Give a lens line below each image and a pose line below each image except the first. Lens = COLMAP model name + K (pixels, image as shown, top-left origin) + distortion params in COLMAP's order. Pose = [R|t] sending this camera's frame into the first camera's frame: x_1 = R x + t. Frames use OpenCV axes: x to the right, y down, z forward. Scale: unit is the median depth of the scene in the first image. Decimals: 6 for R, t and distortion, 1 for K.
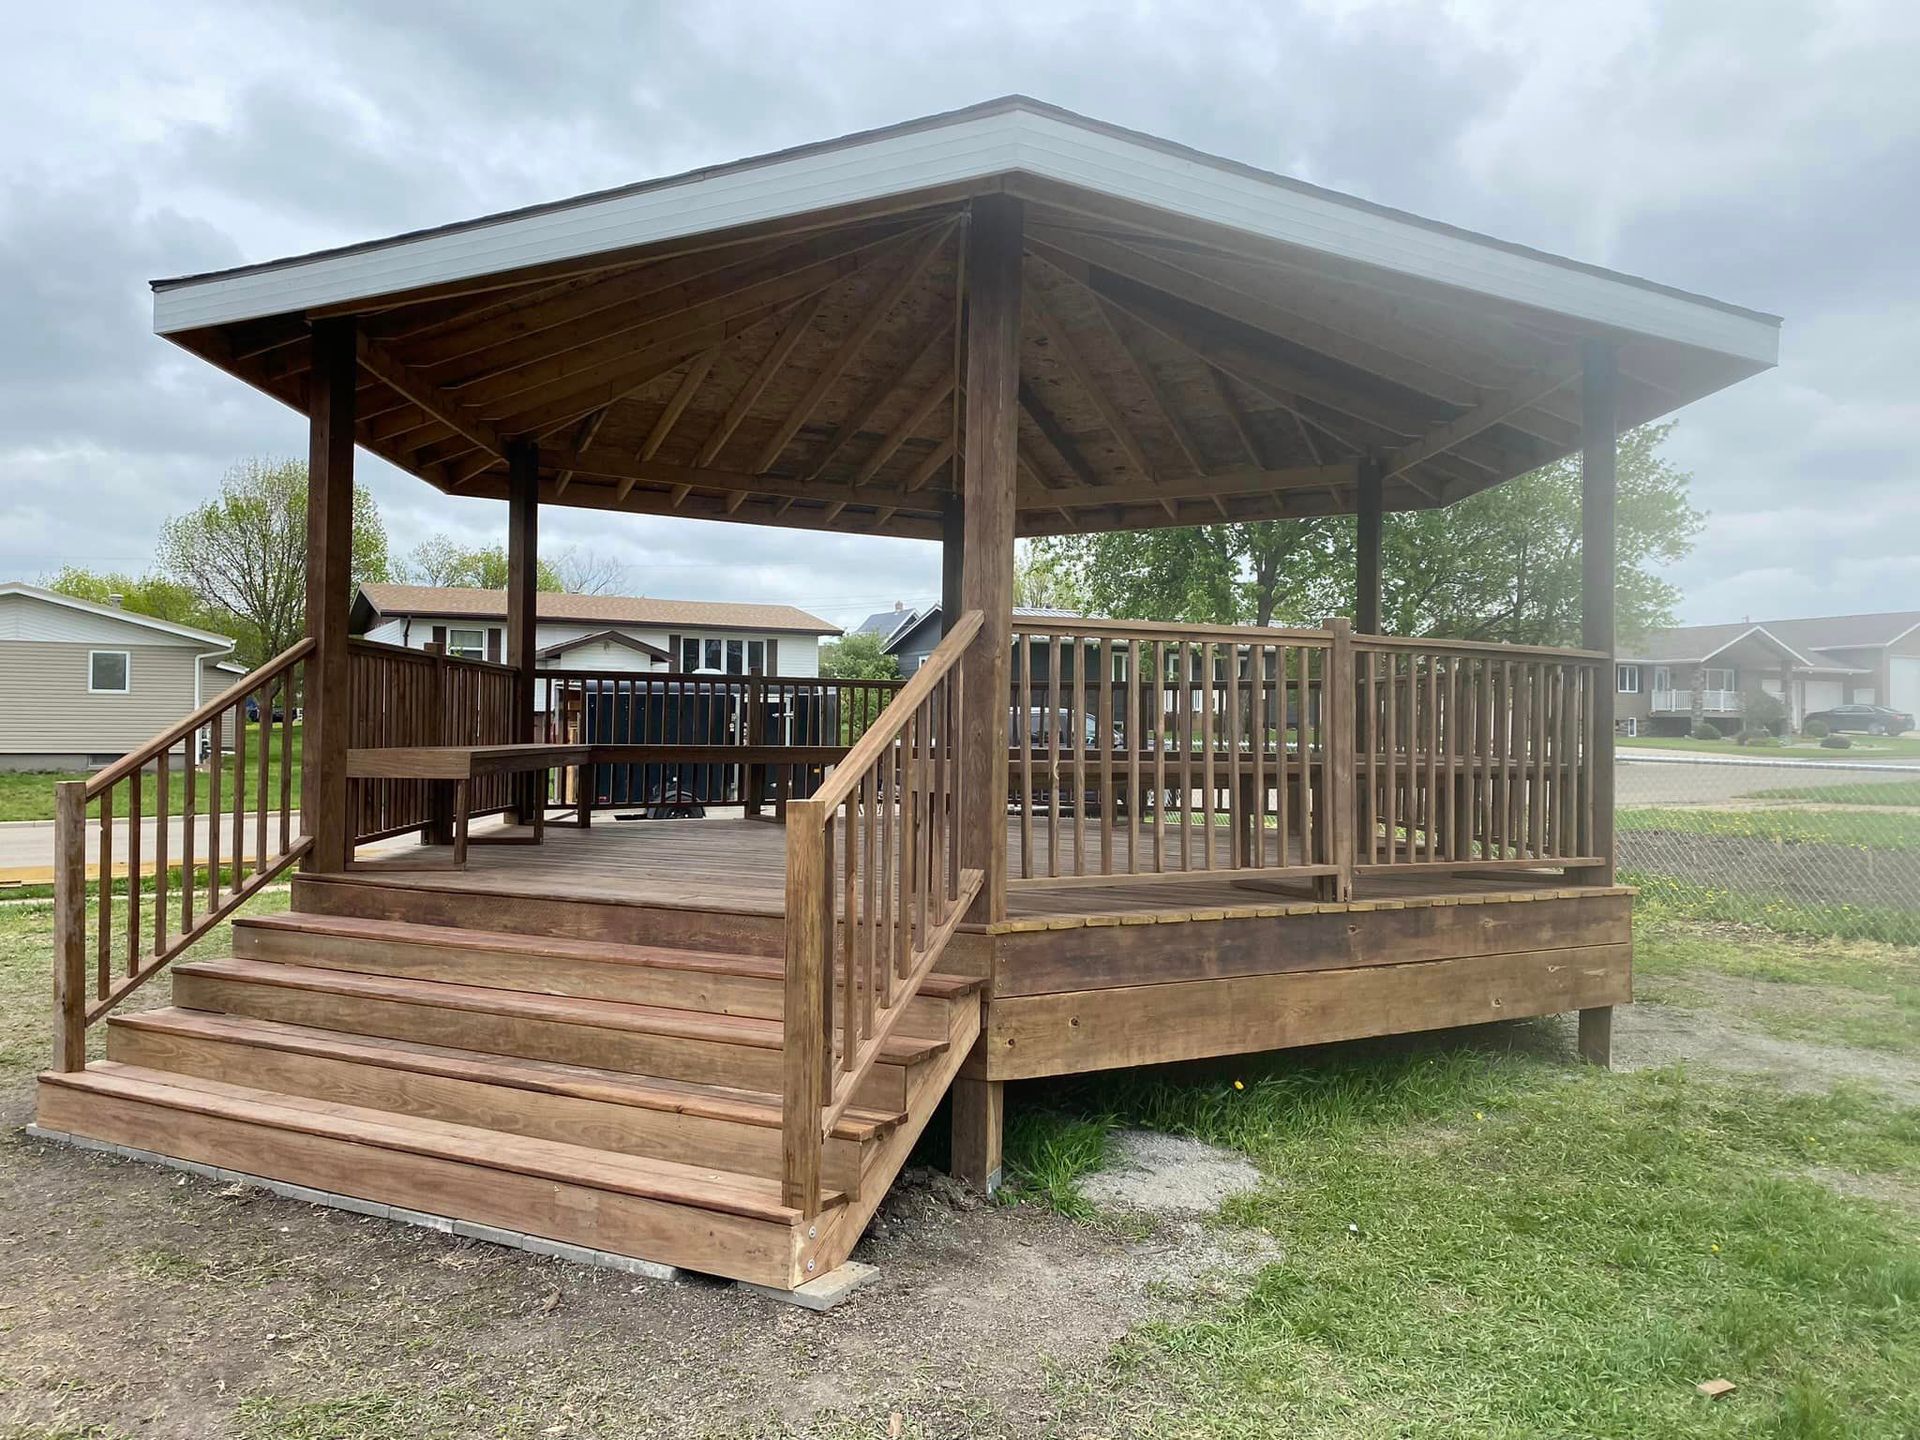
lens RADIAL K [[1441.8, 0, 960.0], [0, 1441.8, 720.0], [0, 0, 1]] dist [0.002675, 0.000086]
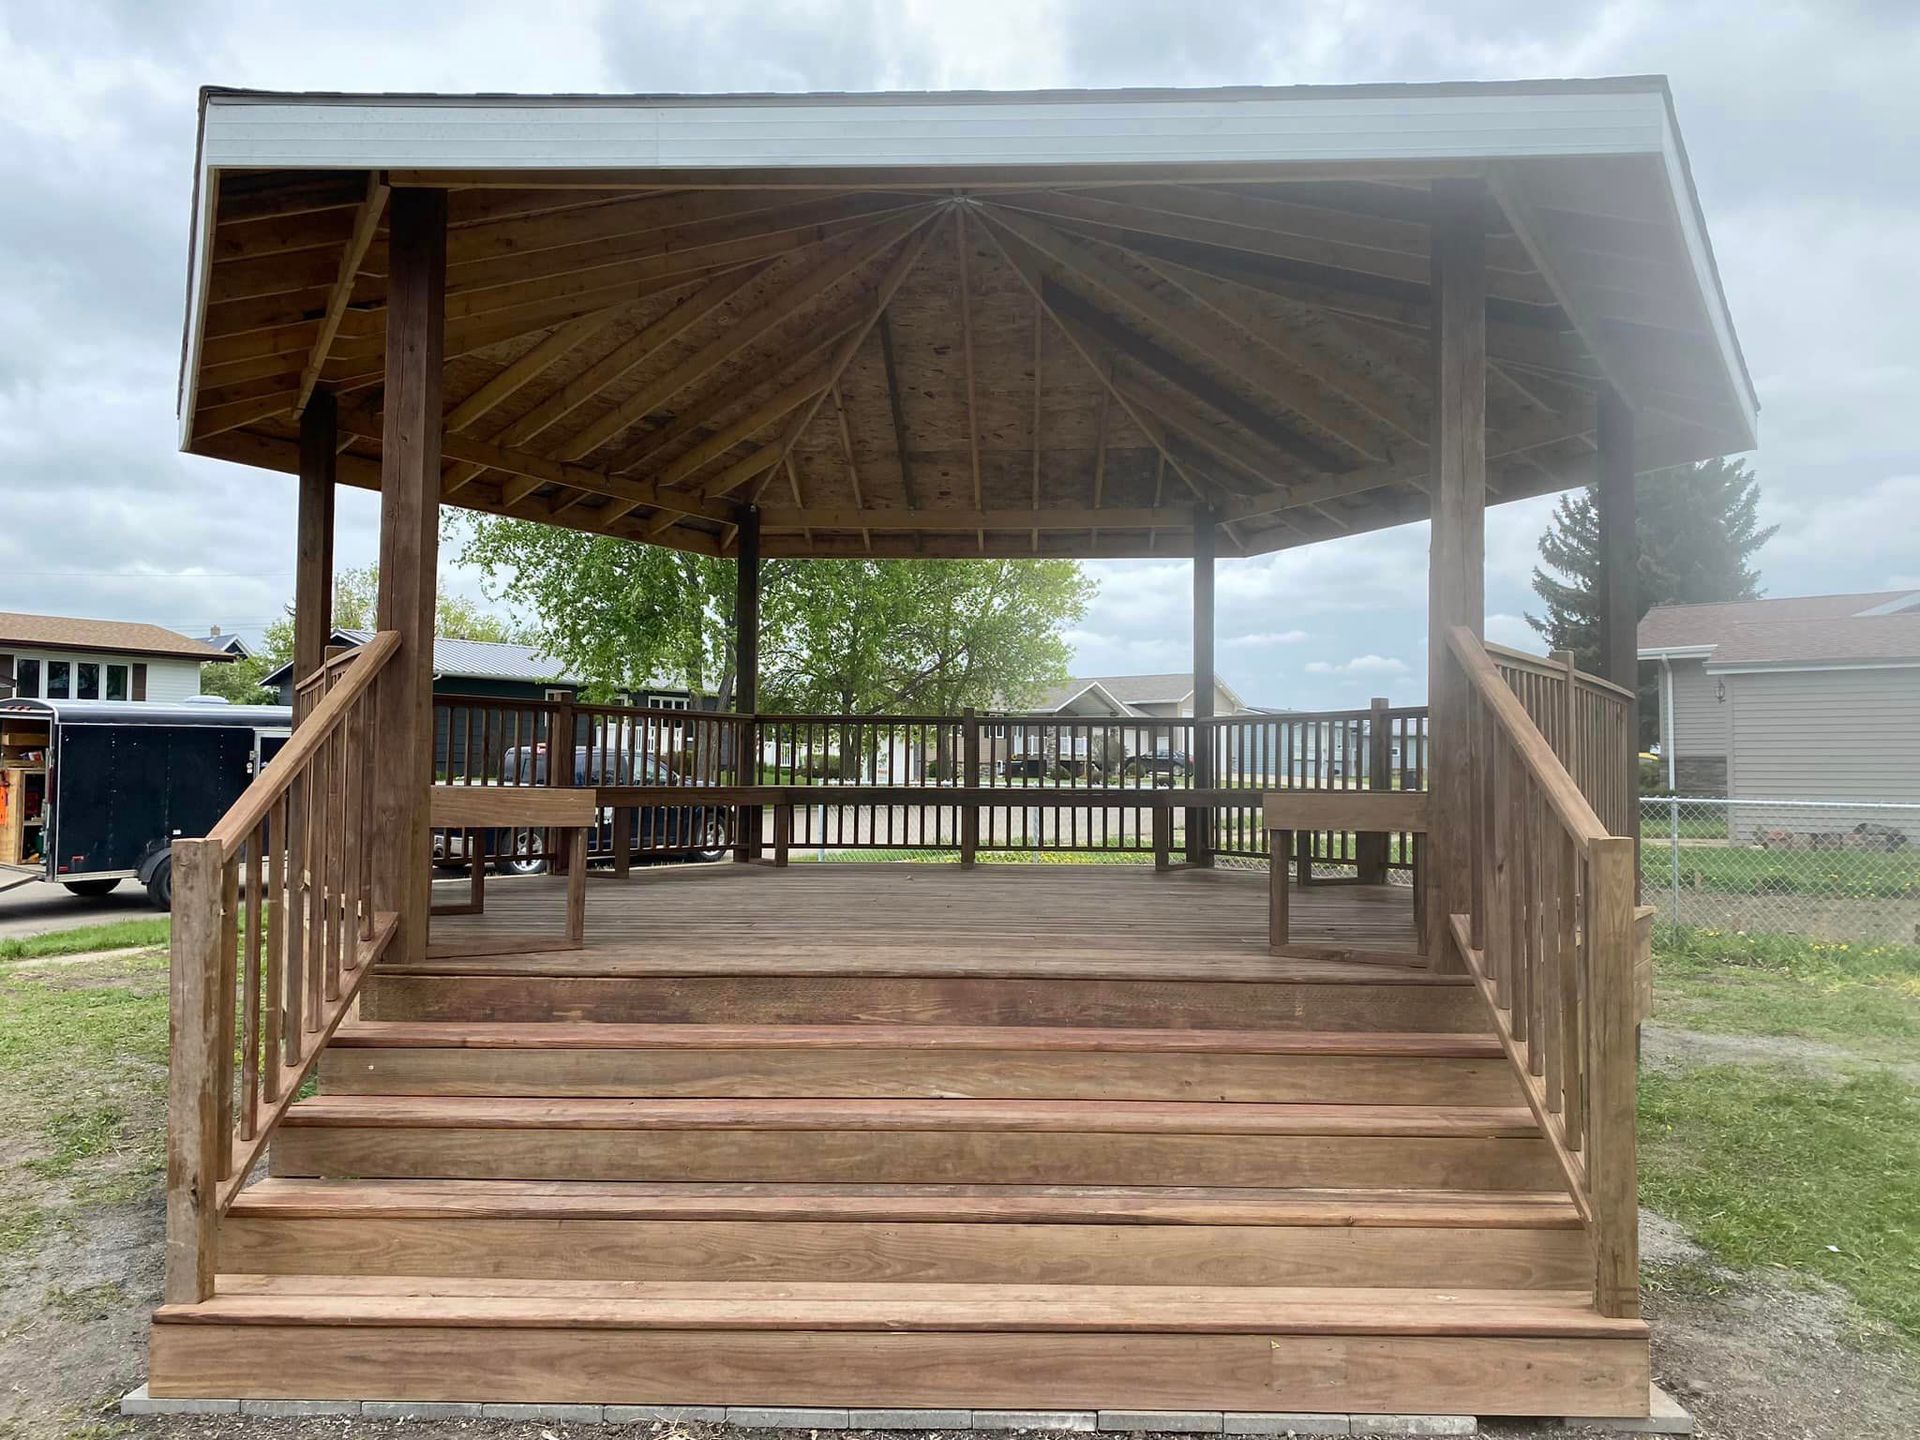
lens RADIAL K [[1443.8, 0, 948.9], [0, 1443.8, 728.2], [0, 0, 1]] dist [0.044097, -0.063233]
pose [[0.898559, 0.012723, 0.438668, -0.632503], [-0.002126, 0.999694, -0.024641, 0.009515], [-0.438847, 0.021208, 0.898312, 0.293950]]
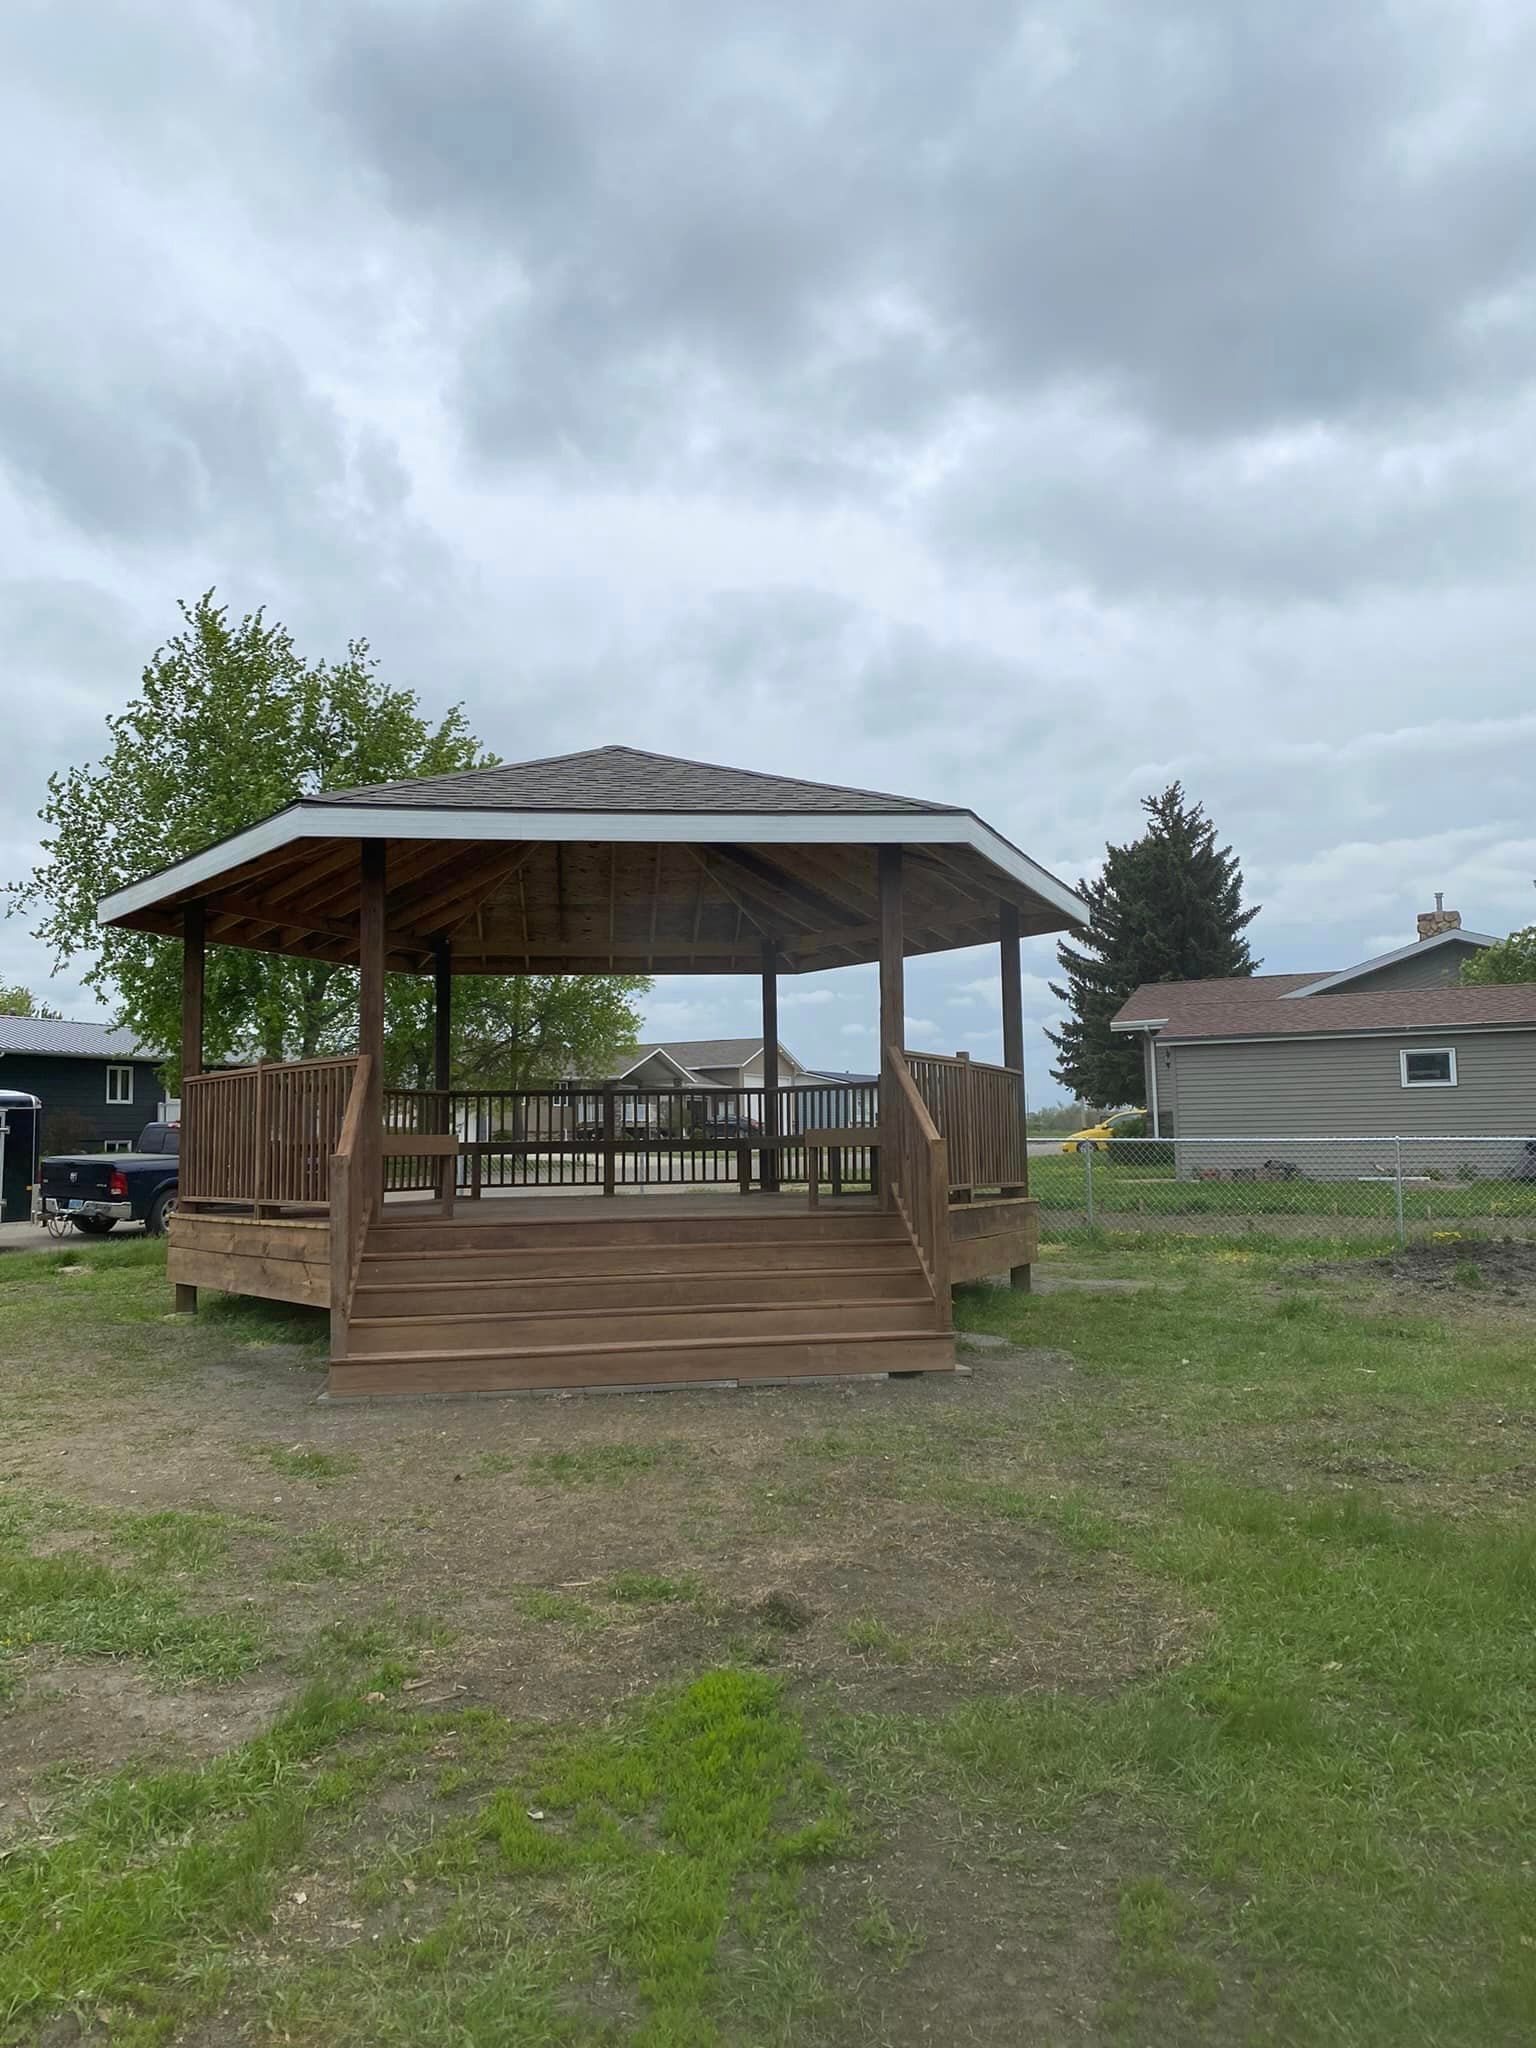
lens RADIAL K [[1540.1, 0, 768.0], [0, 1540.1, 1024.0], [0, 0, 1]] dist [0.044097, -0.063233]
pose [[0.807352, 0.025987, 0.589497, -1.243016], [0.018089, 0.997470, -0.068747, 0.028101], [-0.589792, 0.066166, 0.804840, -0.522115]]
